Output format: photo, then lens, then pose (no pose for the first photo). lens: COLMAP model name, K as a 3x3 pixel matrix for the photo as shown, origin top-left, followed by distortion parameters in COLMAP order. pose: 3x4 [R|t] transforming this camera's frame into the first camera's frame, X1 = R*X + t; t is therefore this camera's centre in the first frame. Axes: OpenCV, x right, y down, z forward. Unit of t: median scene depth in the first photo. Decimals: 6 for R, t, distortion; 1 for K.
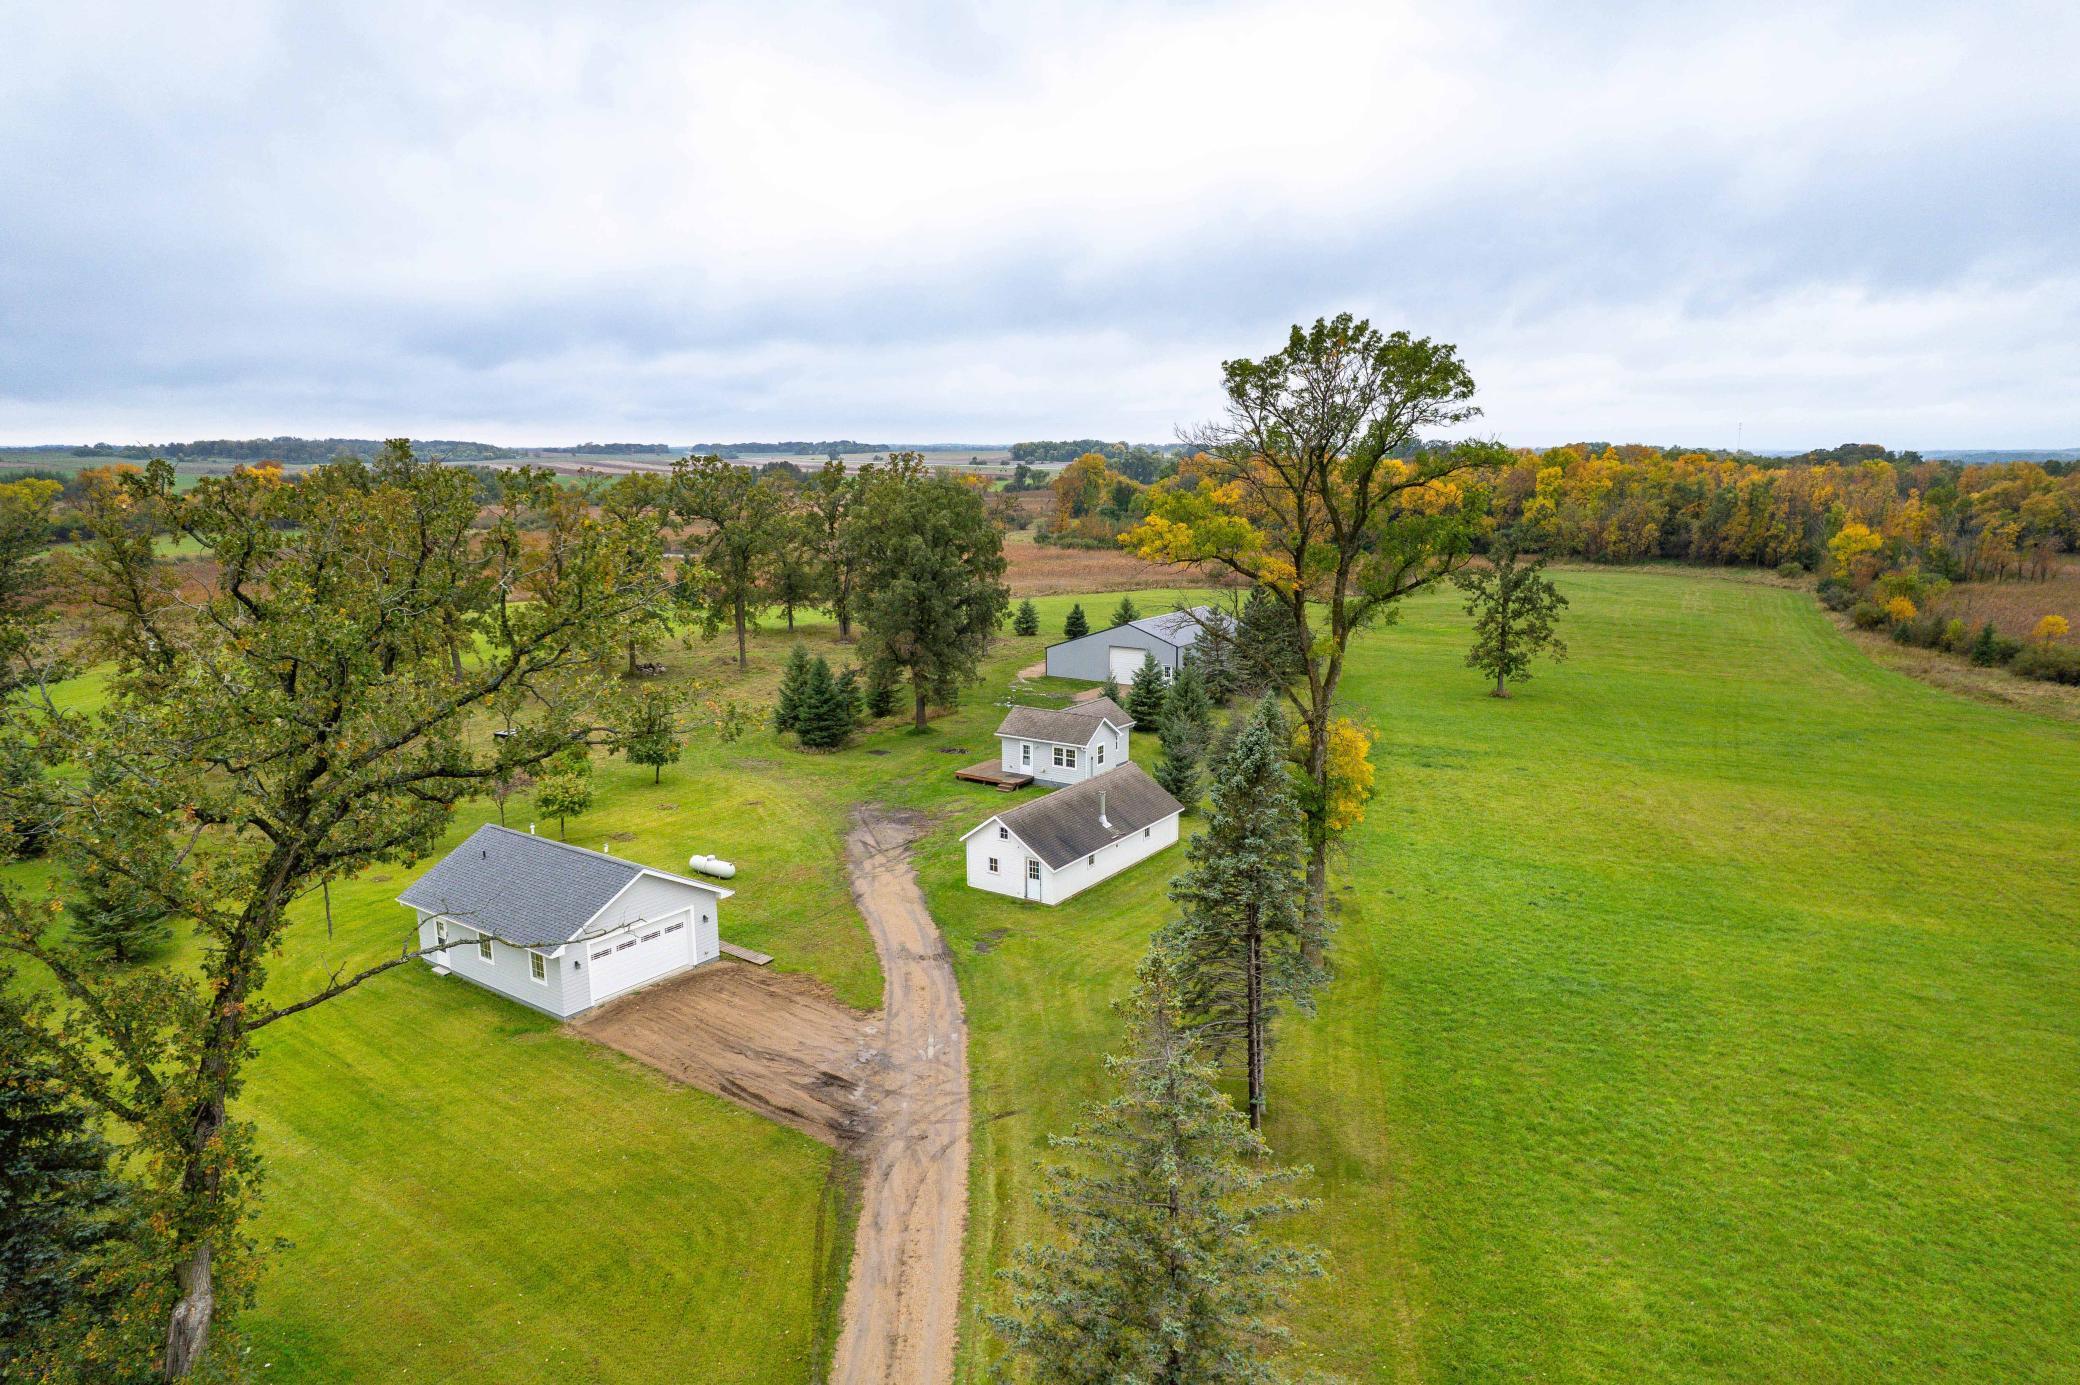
lens RADIAL K [[1329.6, 0, 1044.7], [0, 1329.6, 697.2], [0, 0, 1]] dist [-0.055944, 0.041163]
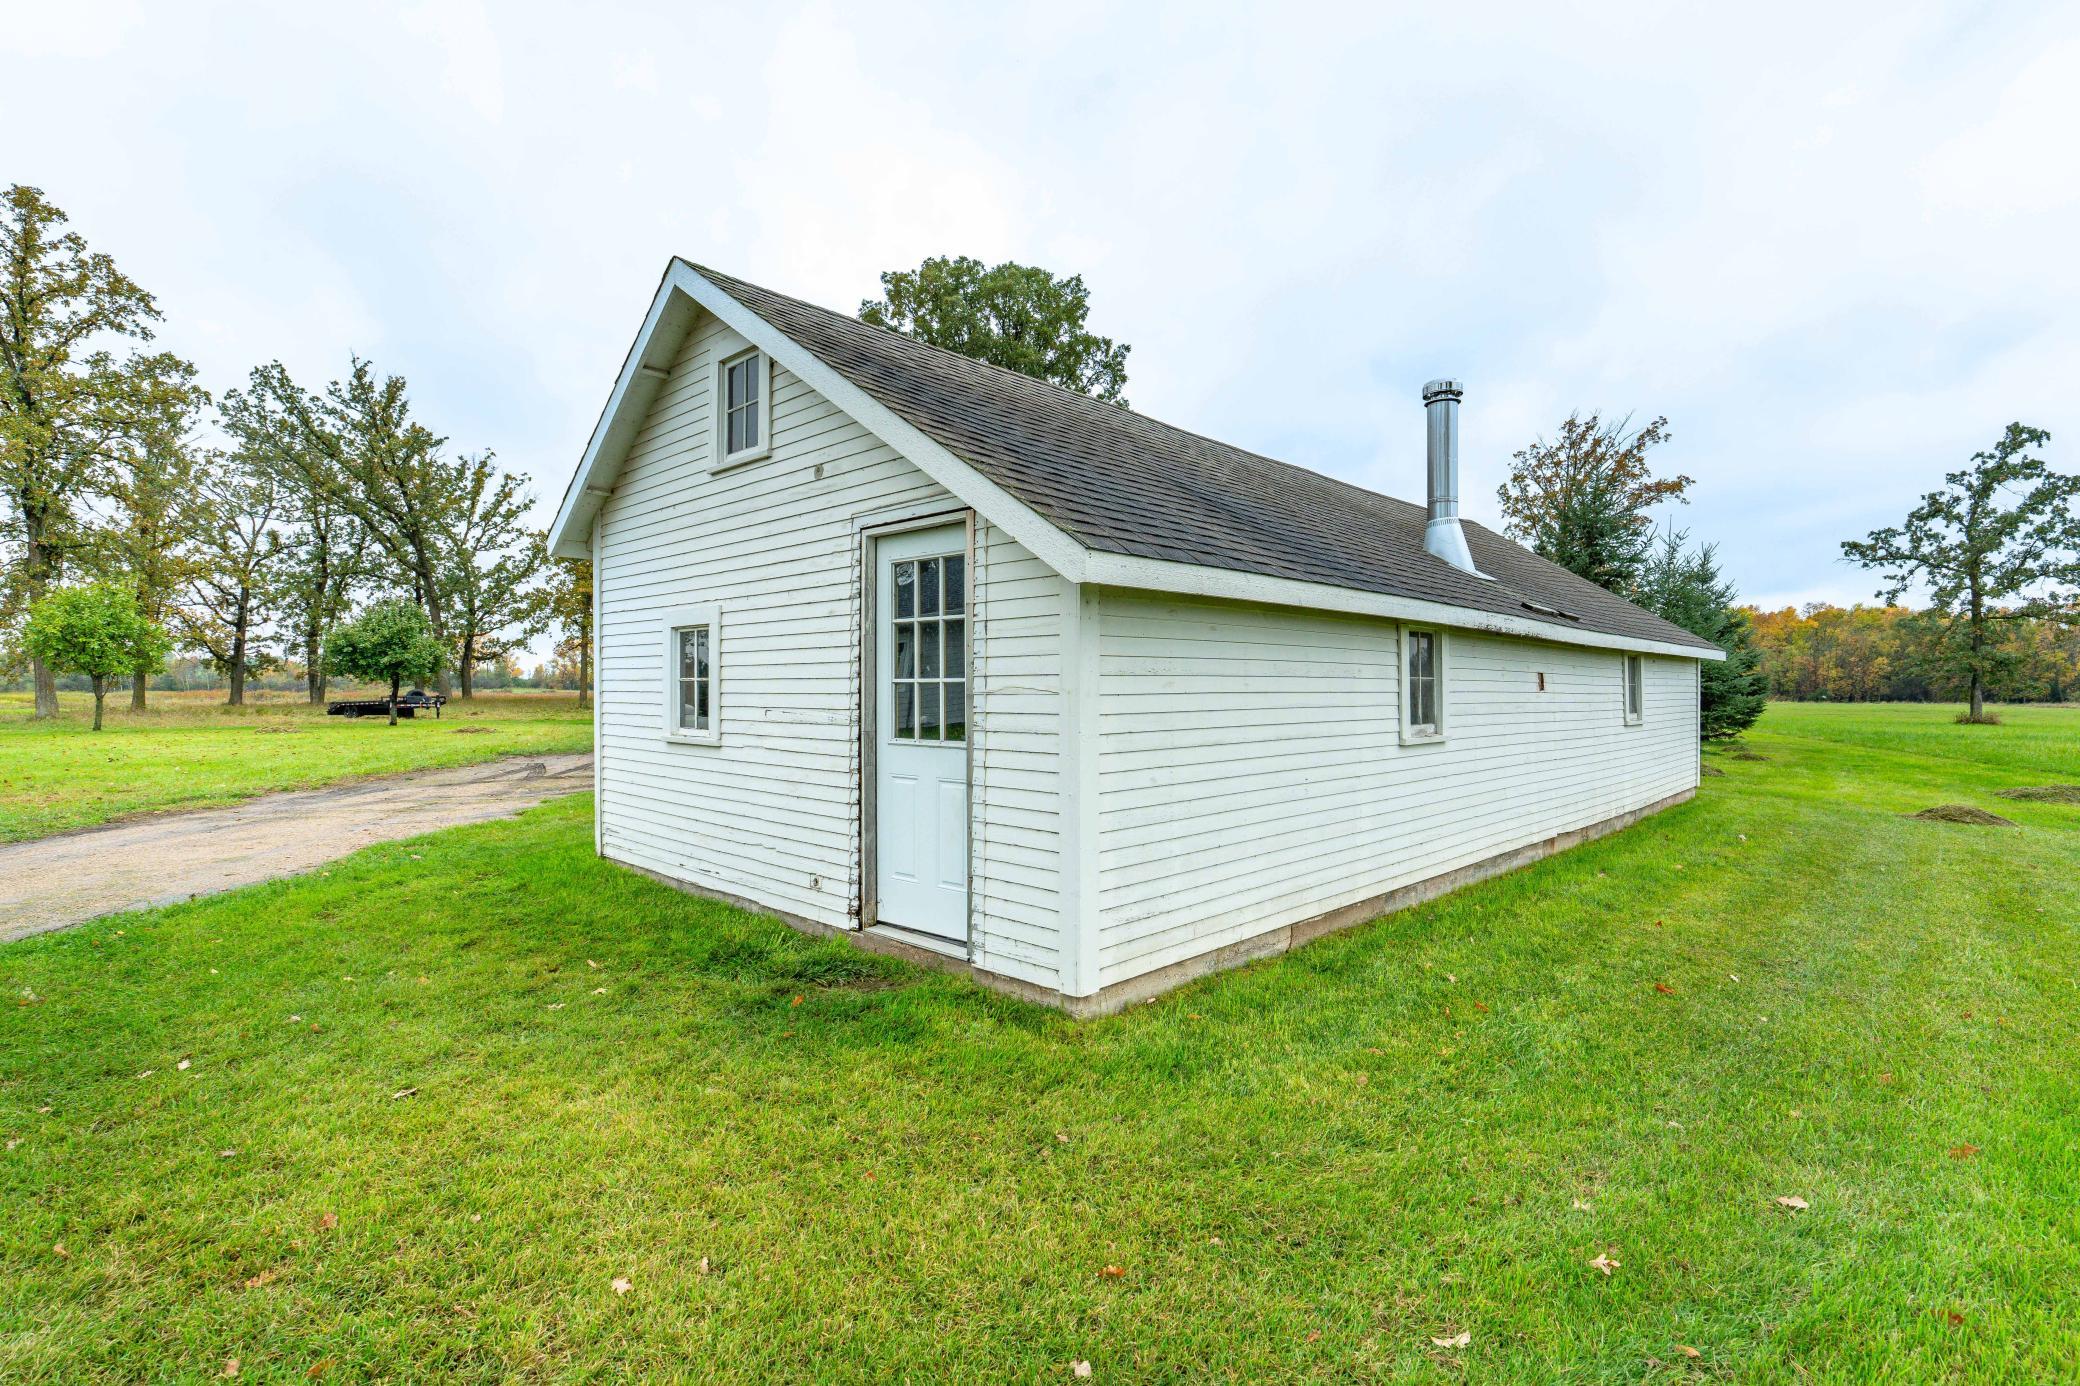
lens RADIAL K [[971.4, 0, 1054.1], [0, 971.4, 706.7], [0, 0, 1]] dist [0.001962, 0.000241]
pose [[0.985771, 0.009053, -0.167849, 0.014272], [-0.037930, 0.984775, -0.169645, 0.139871], [0.163758, 0.173597, 0.971106, 0.880157]]
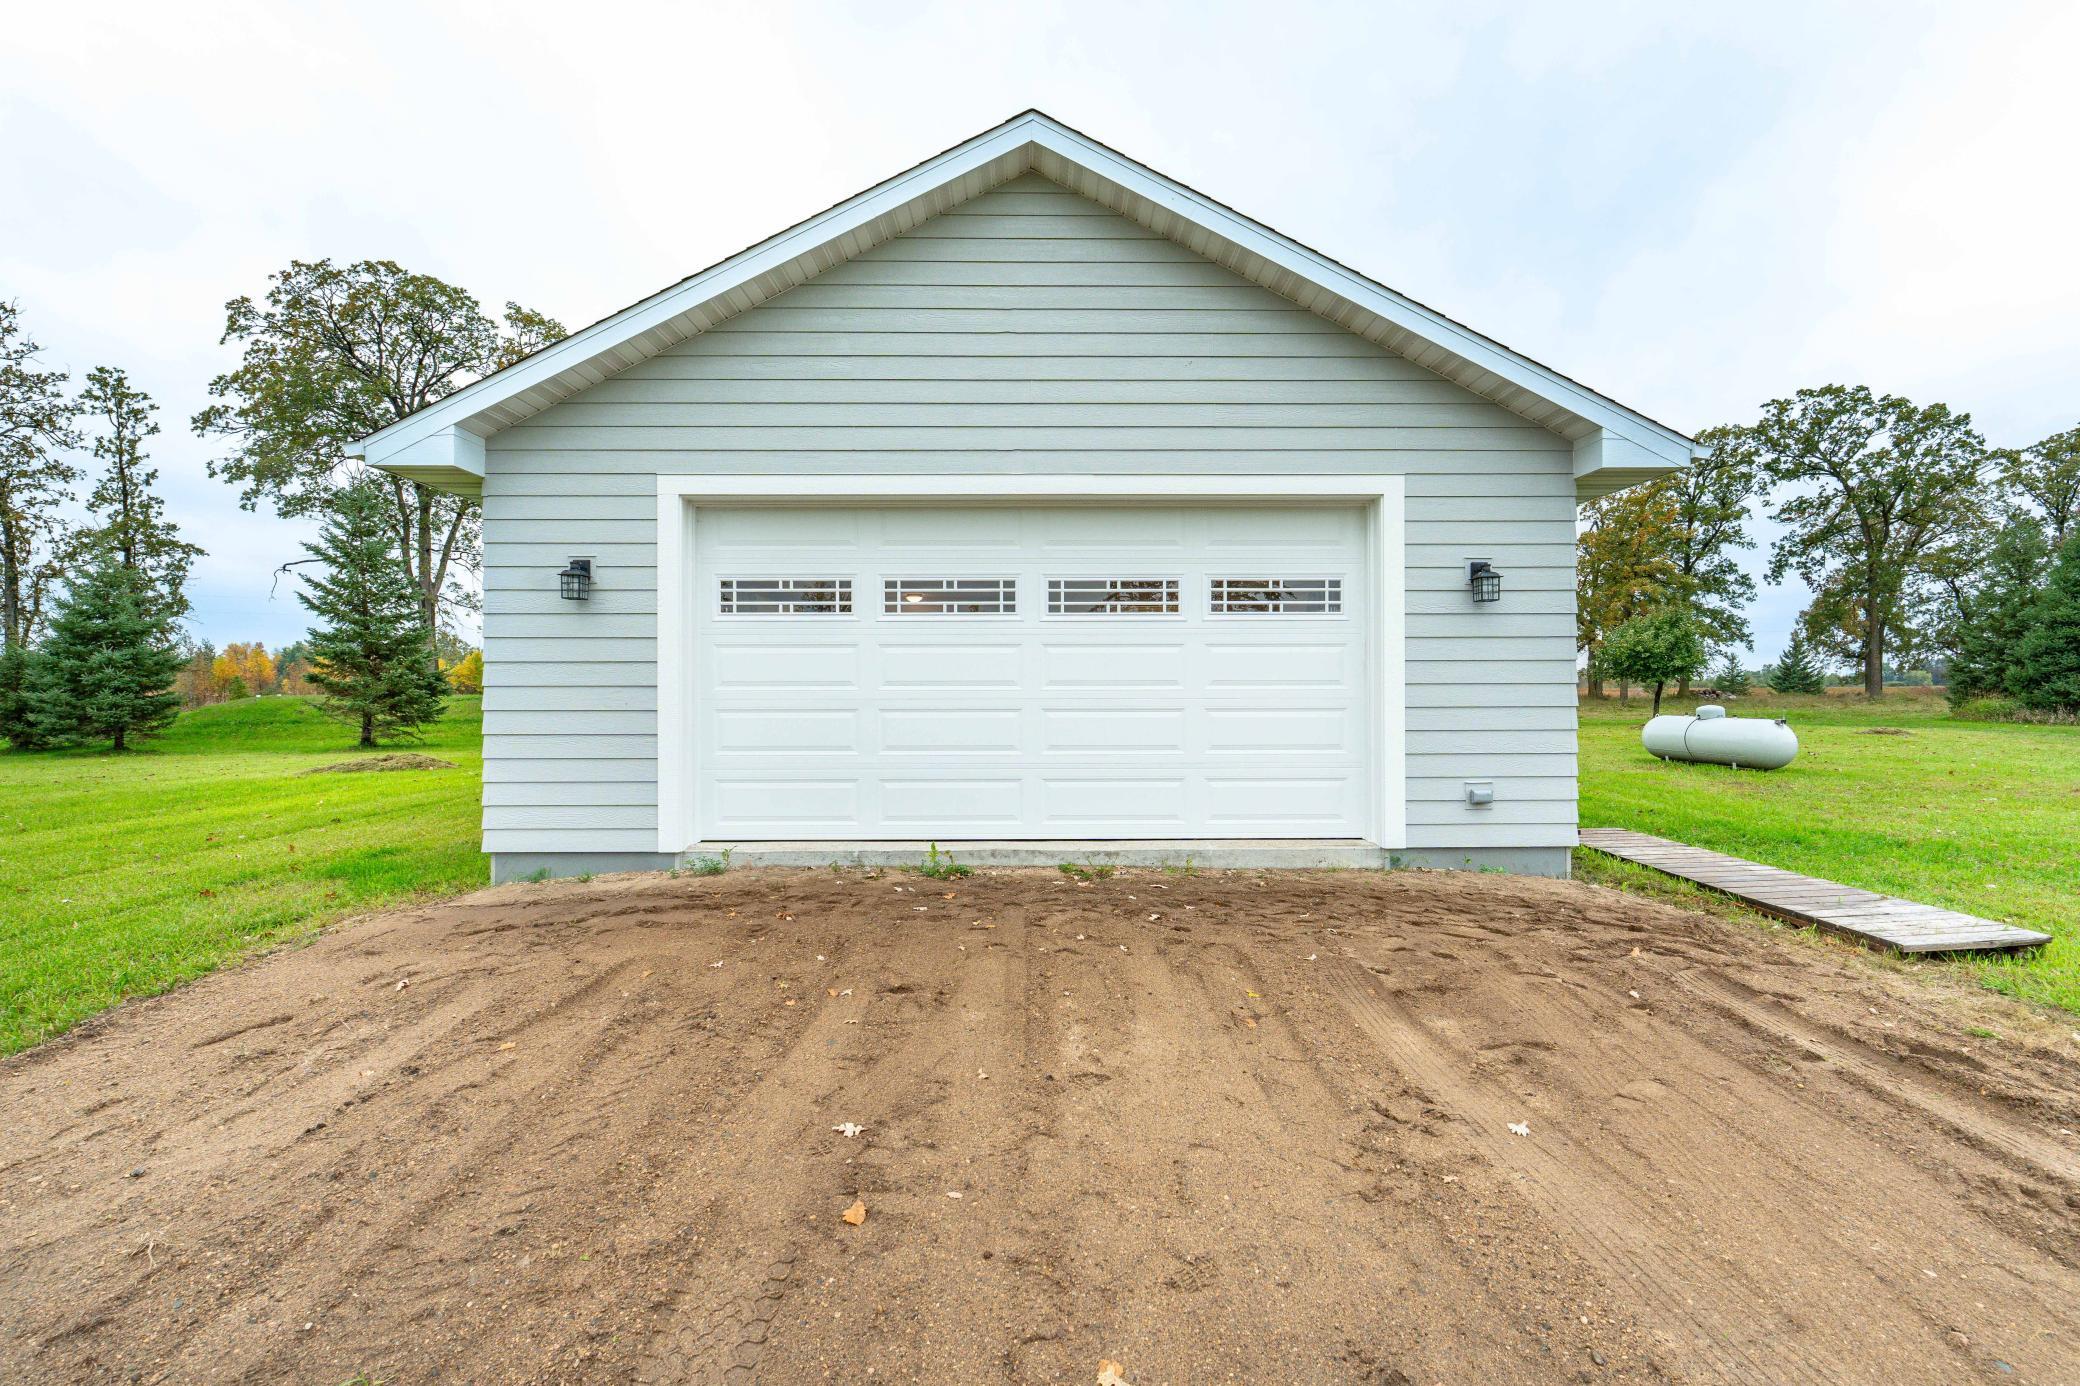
lens RADIAL K [[959.4, 0, 1046.7], [0, 959.4, 689.0], [0, 0, 1]] dist [0.000702, 0.000091]
pose [[0.591482, 0.005961, -0.806296, -0.158322], [-0.154011, 0.982398, -0.105716, 0.166655], [0.791473, 0.186707, 0.581988, 0.733979]]
